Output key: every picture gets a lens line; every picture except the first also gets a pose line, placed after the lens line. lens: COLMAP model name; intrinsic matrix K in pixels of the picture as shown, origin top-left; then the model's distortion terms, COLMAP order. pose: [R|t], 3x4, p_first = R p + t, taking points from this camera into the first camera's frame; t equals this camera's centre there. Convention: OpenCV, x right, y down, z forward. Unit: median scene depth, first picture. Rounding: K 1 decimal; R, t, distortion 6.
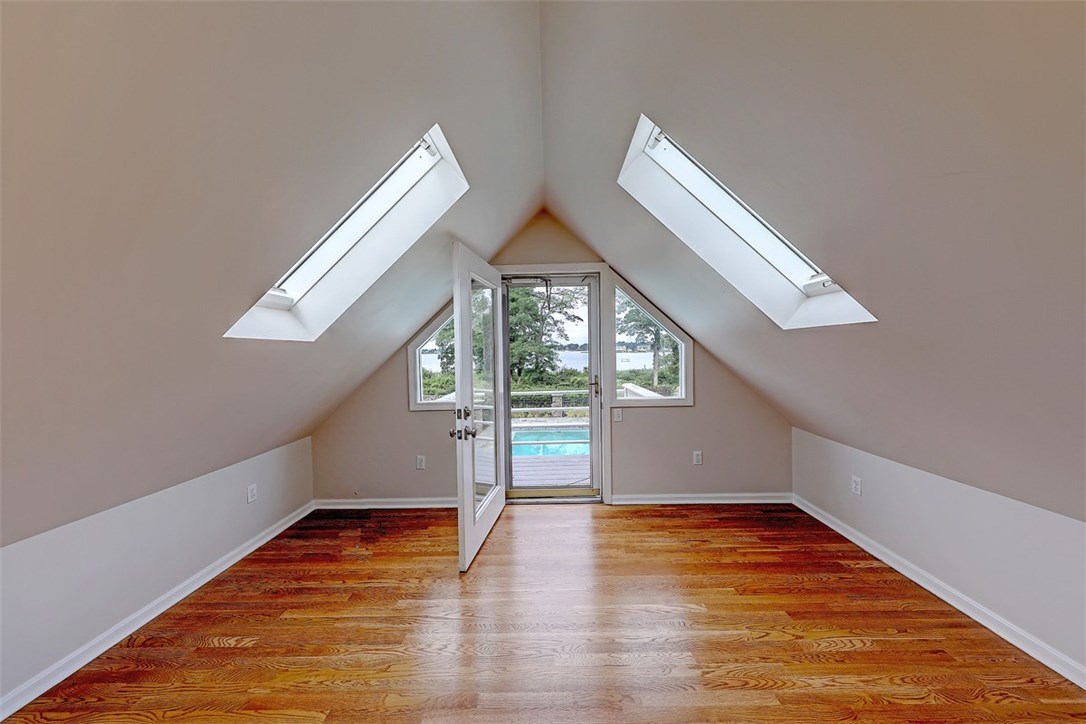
lens RADIAL K [[344.0, 0, 545.3], [0, 344.0, 355.0], [0, 0, 1]] dist [0.000388, 0.000008]
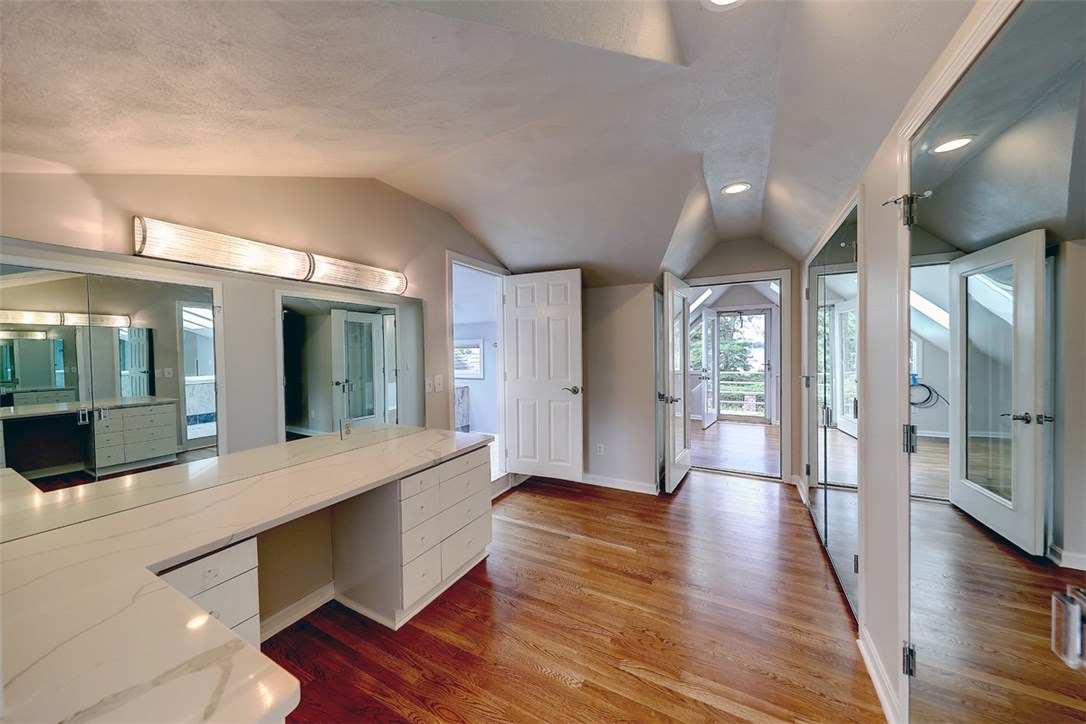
lens RADIAL K [[364.2, 0, 544.6], [0, 364.2, 358.3], [0, 0, 1]] dist [0.000979, 0.000036]
pose [[0.885448, 0.012295, -0.464575, -0.019030], [-0.006654, 0.999883, 0.013780, 0.012392], [0.464690, -0.009110, 0.885426, -1.308292]]
